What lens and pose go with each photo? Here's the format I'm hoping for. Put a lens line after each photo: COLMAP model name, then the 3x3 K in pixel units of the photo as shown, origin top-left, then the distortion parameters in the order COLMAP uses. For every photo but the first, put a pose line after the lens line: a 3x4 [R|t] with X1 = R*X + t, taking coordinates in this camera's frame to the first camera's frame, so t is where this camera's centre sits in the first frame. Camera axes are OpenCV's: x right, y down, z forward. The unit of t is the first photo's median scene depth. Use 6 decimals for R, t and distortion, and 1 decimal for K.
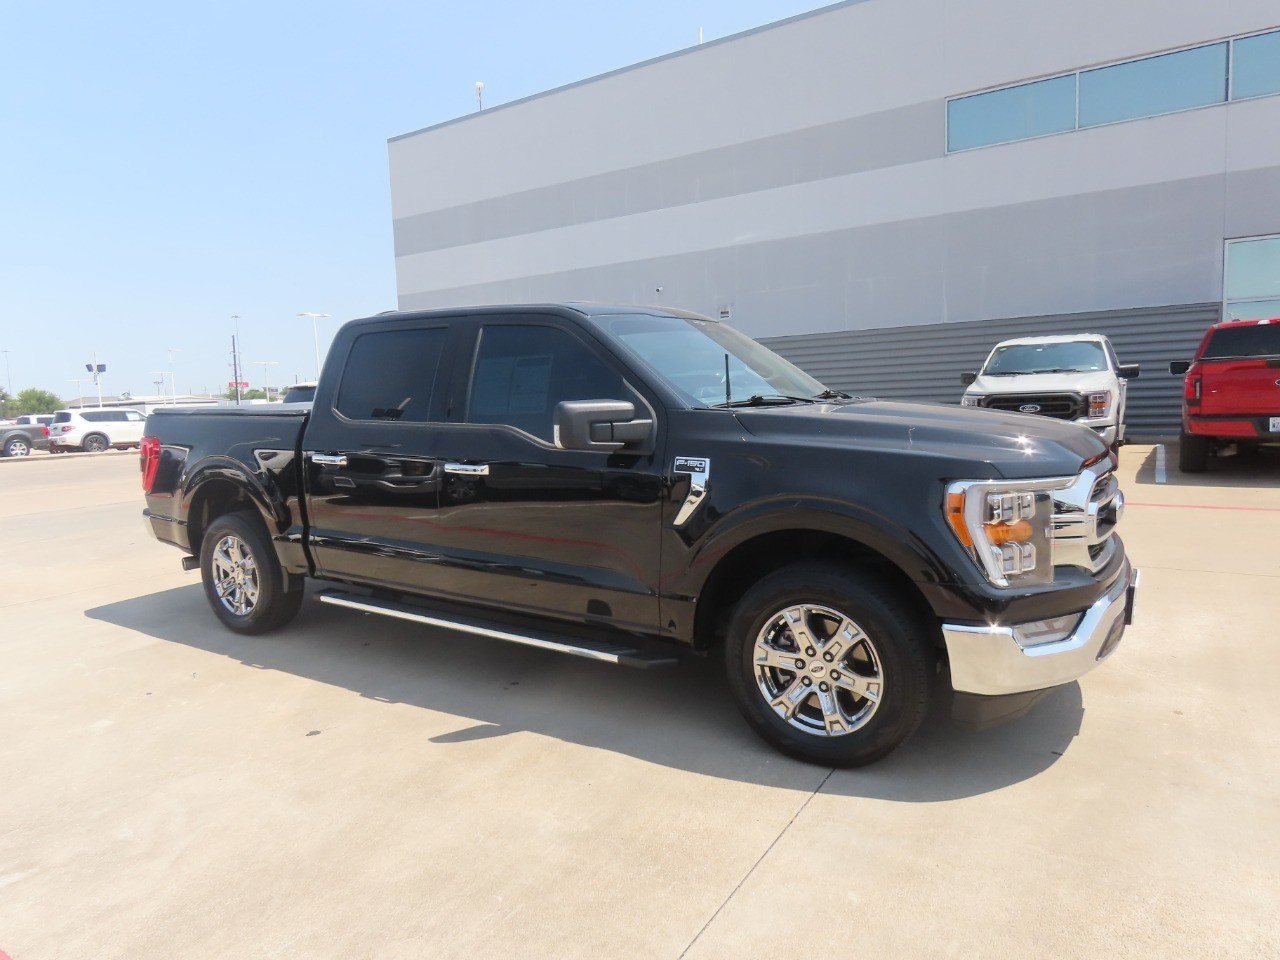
lens RADIAL K [[816.9, 0, 642.8], [0, 816.9, 473.4], [0, 0, 1]] dist [-0.003860, -0.000721]
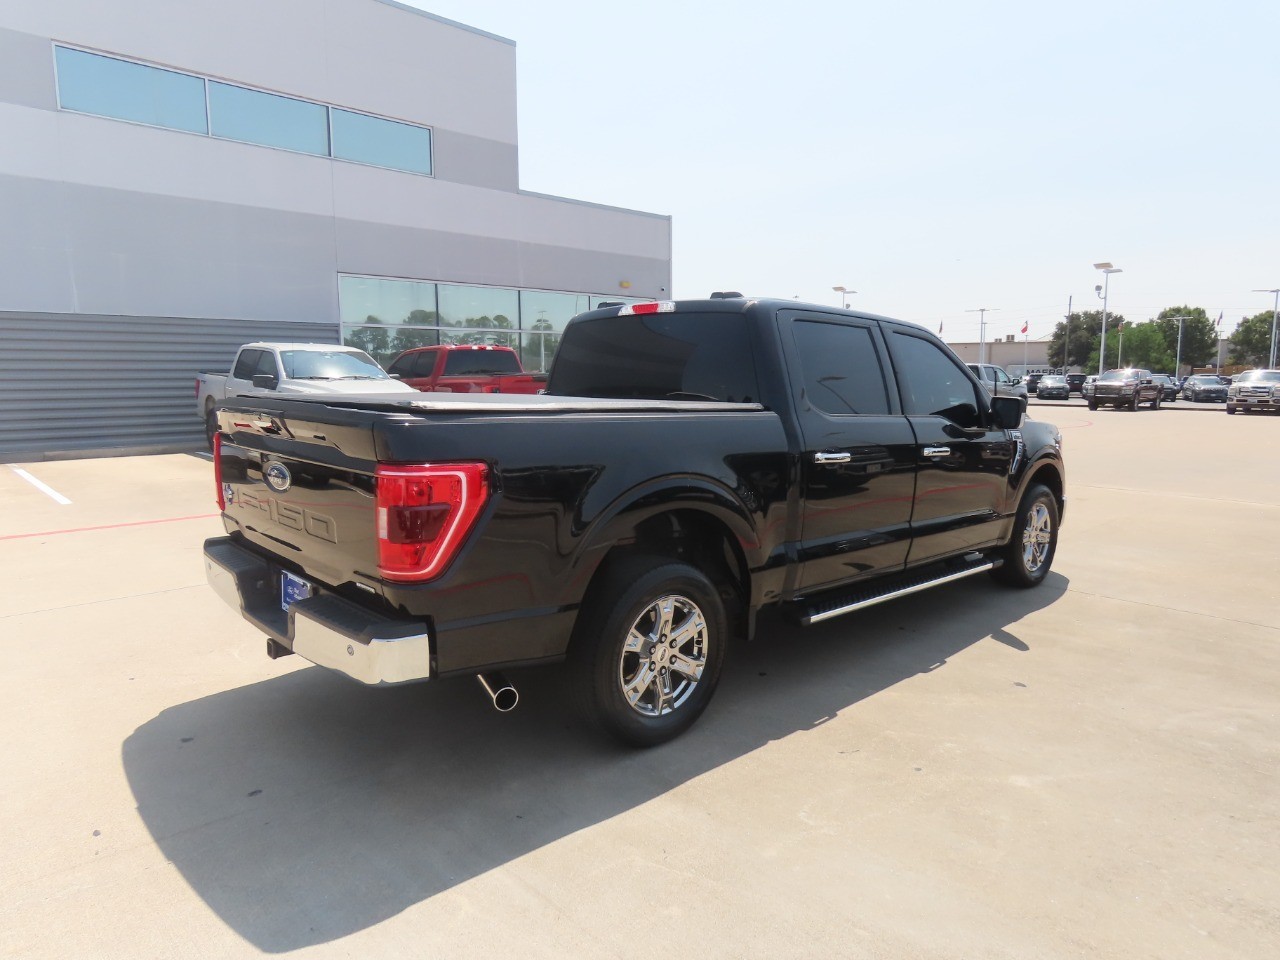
lens RADIAL K [[817.4, 0, 648.5], [0, 817.4, 475.5], [0, 0, 1]] dist [-0.006860, 0.001968]
pose [[0.244031, -0.079247, 0.966524, -1.800912], [0.085953, 0.994501, 0.059839, -0.095978], [-0.965951, 0.068473, 0.249500, 1.338674]]
